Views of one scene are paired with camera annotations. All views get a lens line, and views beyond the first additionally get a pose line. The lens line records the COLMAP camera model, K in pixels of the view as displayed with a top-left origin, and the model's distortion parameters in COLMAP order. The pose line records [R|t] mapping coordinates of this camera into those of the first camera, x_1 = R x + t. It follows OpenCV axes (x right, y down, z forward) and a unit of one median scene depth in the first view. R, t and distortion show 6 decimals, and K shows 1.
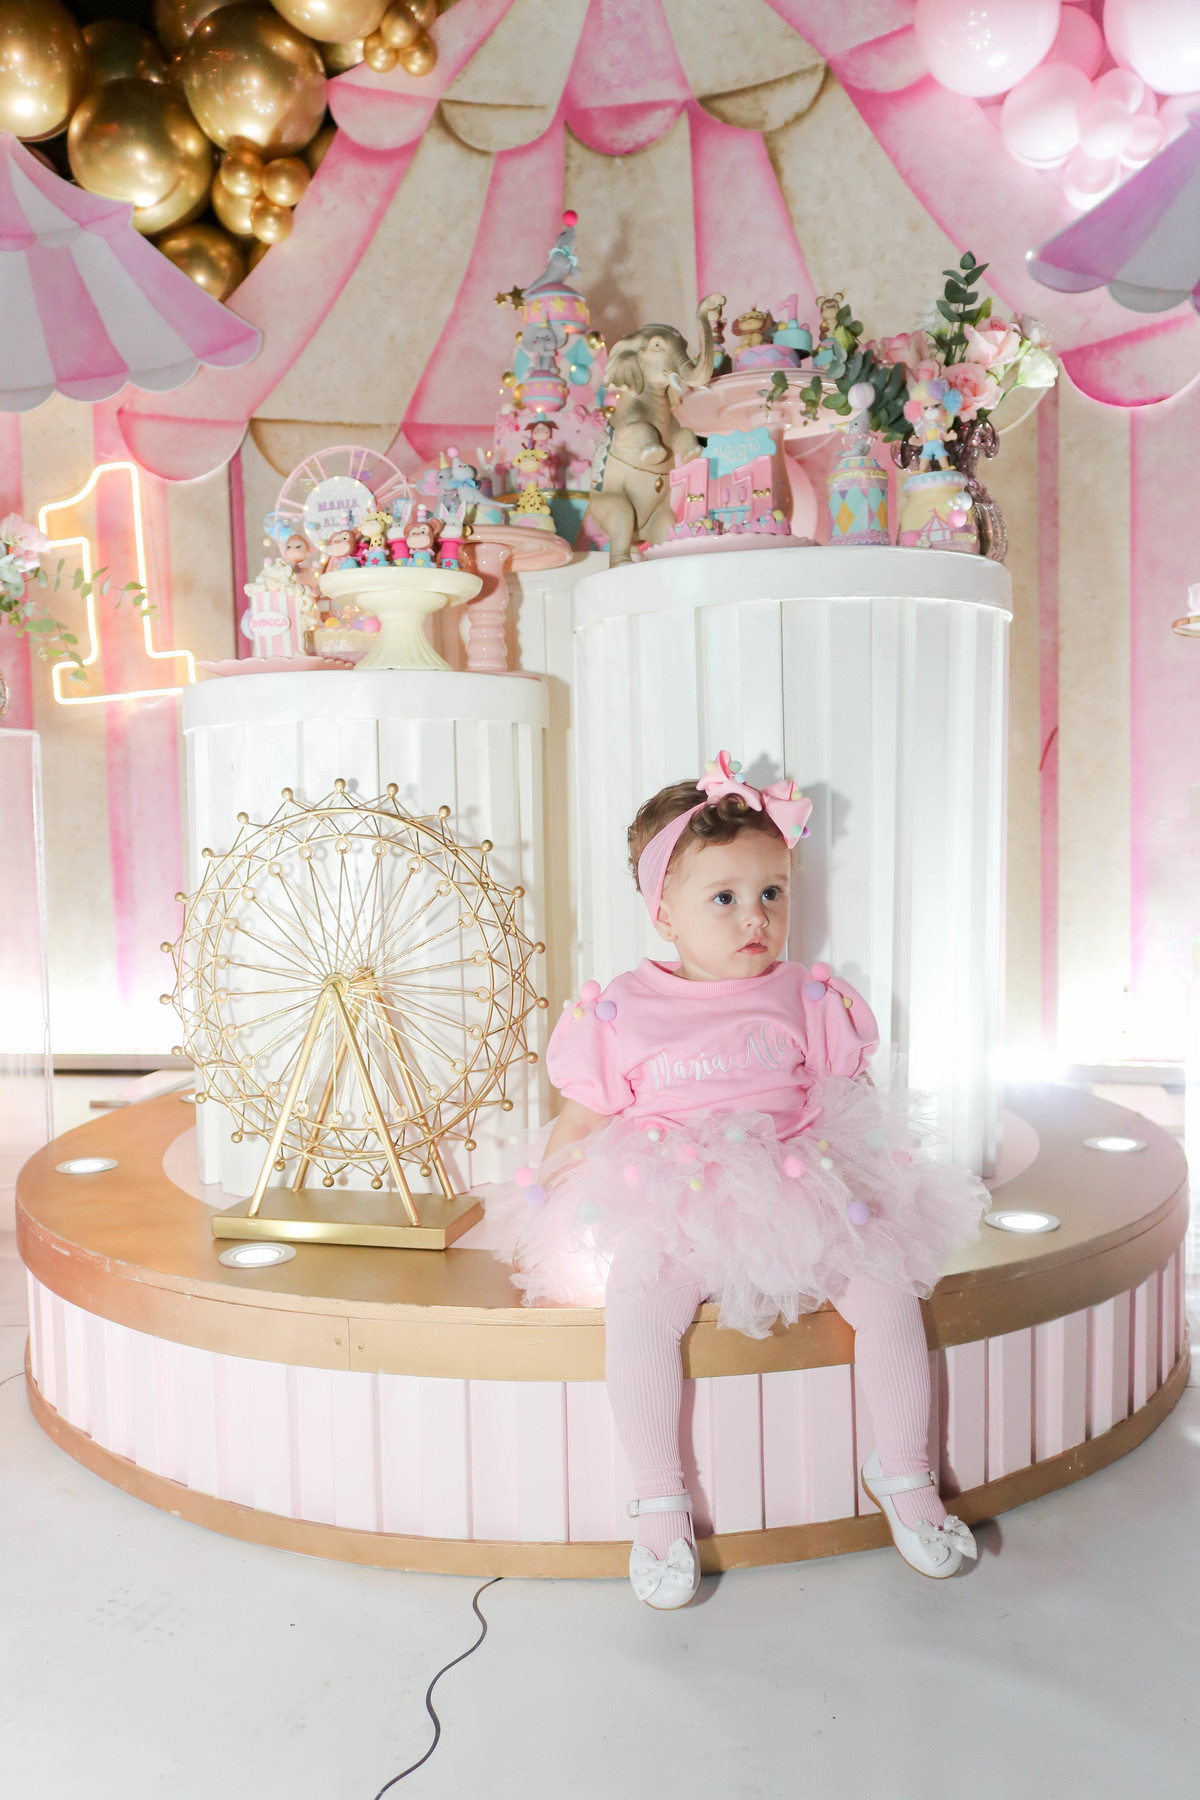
lens RADIAL K [[1447.7, 0, 600.0], [0, 1447.7, 900.0], [0, 0, 1]] dist [0.000034, -0.000760]
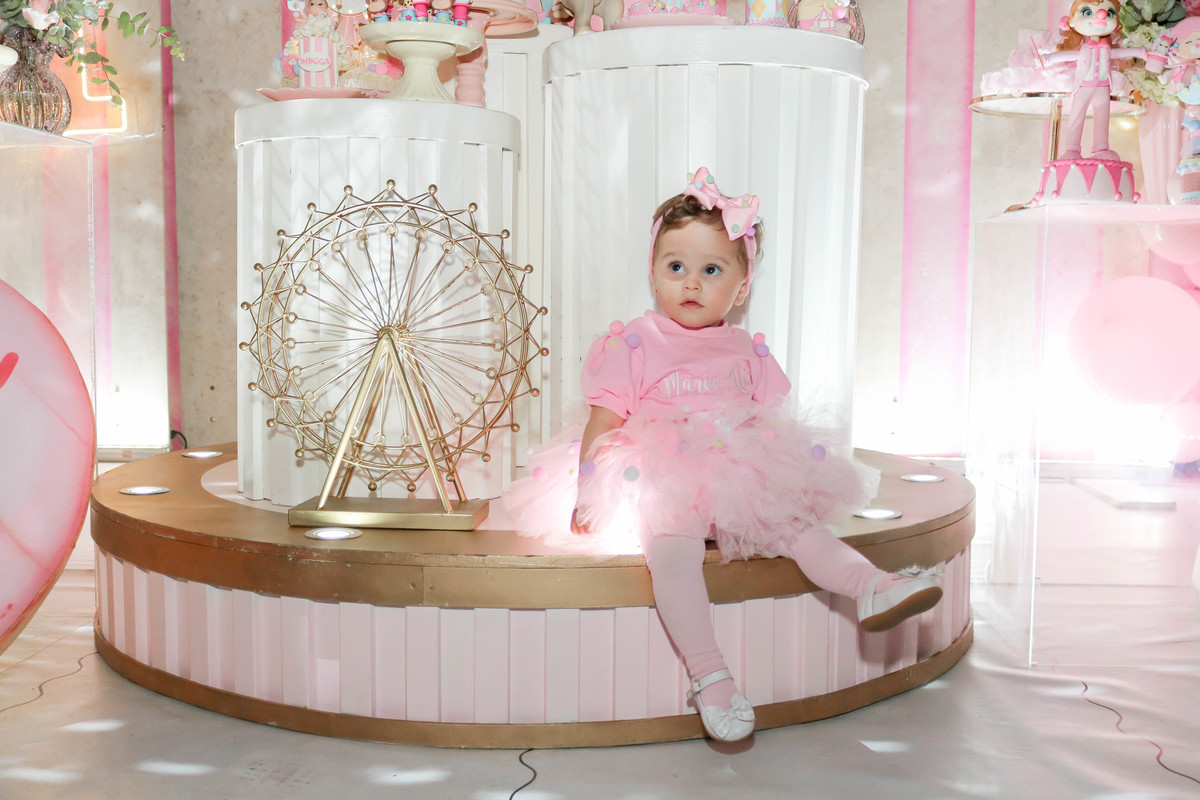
lens RADIAL K [[1318.2, 0, 600.0], [0, 1318.2, 400.0], [0, 0, 1]] dist [0.007858, -0.204196]
pose [[0.985668, 0.015375, 0.167995, -0.176809], [-0.019826, 0.999495, 0.024848, 0.076980], [-0.167528, -0.027822, 0.985475, -0.204635]]
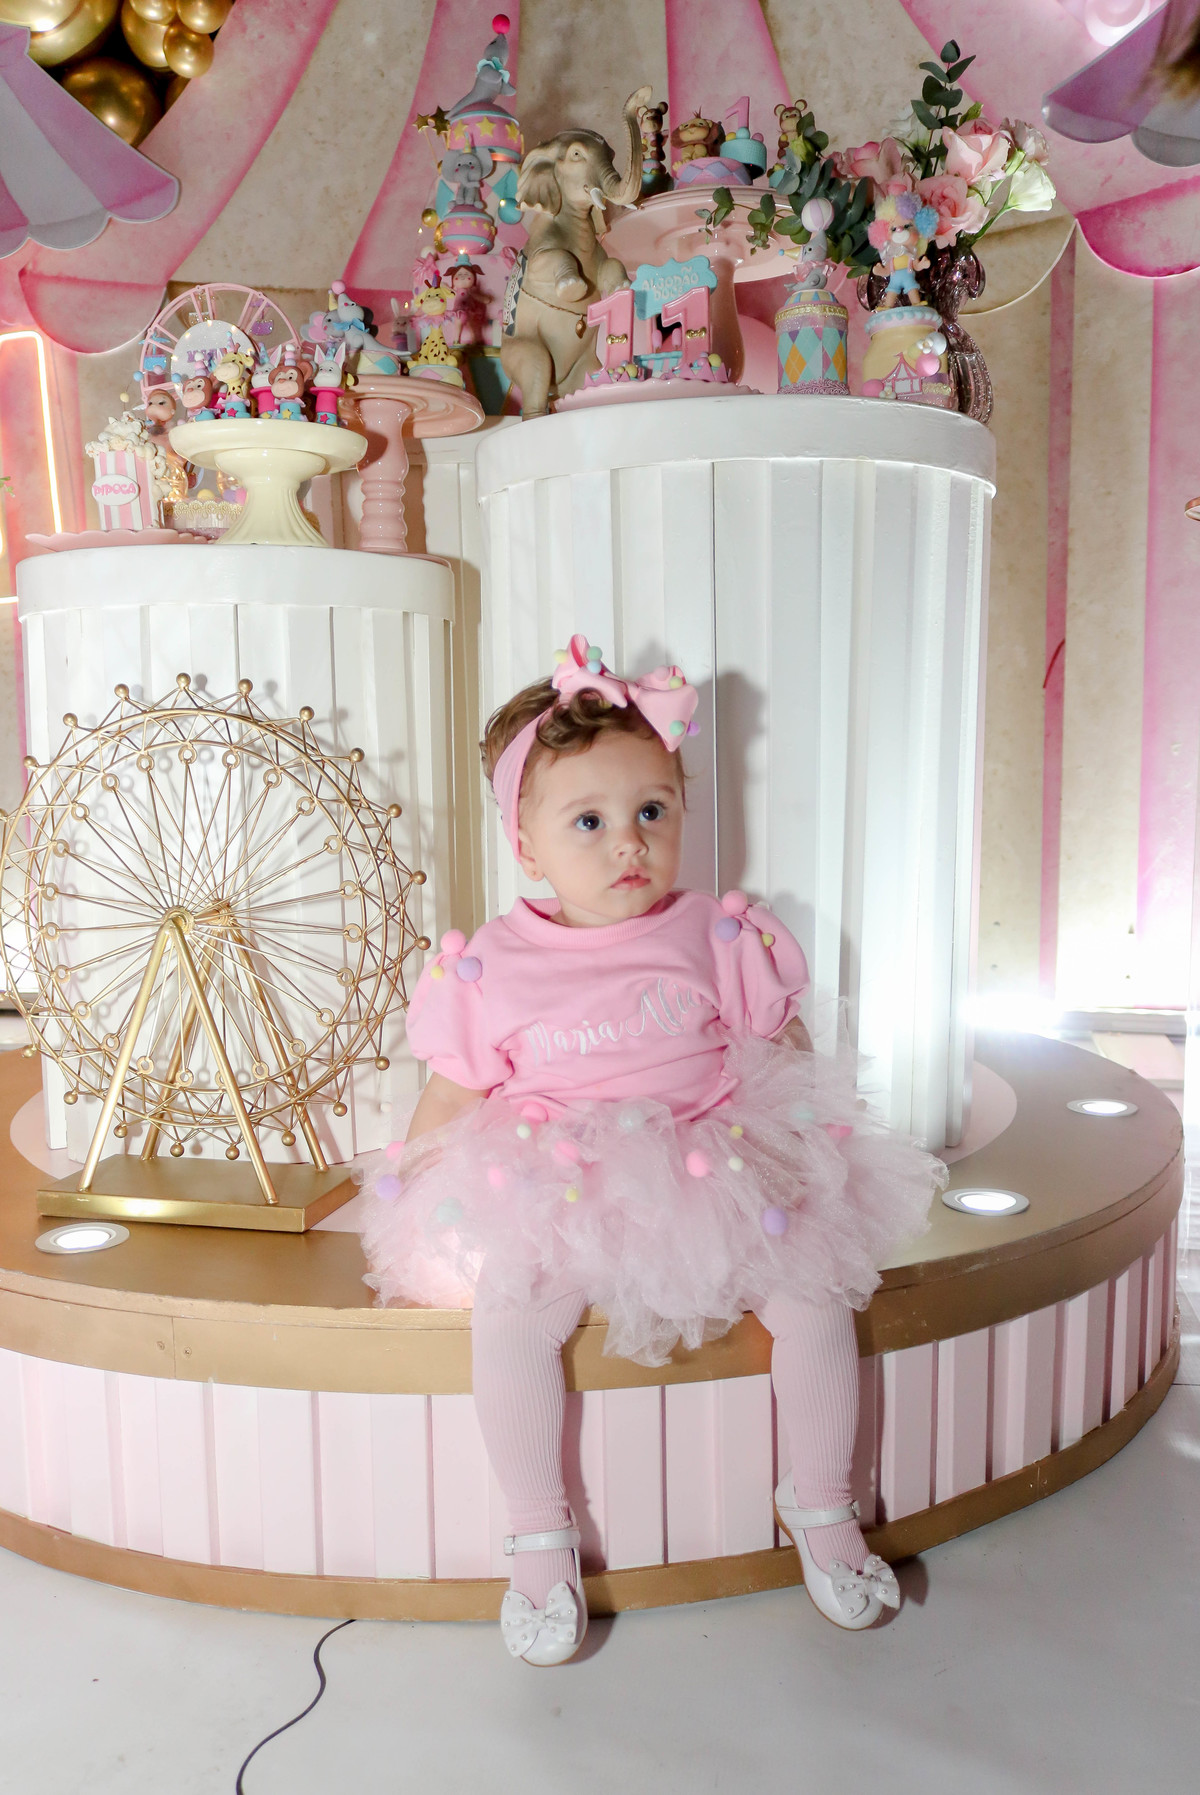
lens RADIAL K [[1505.6, 0, 615.6], [0, 1505.6, 926.8], [0, 0, 1]] dist [0.000237, -0.008336]
pose [[0.999916, 0.007200, 0.010753, 0.057131], [-0.007862, 0.997989, 0.062895, 0.004907], [-0.010278, -0.062974, 0.997962, 0.113300]]
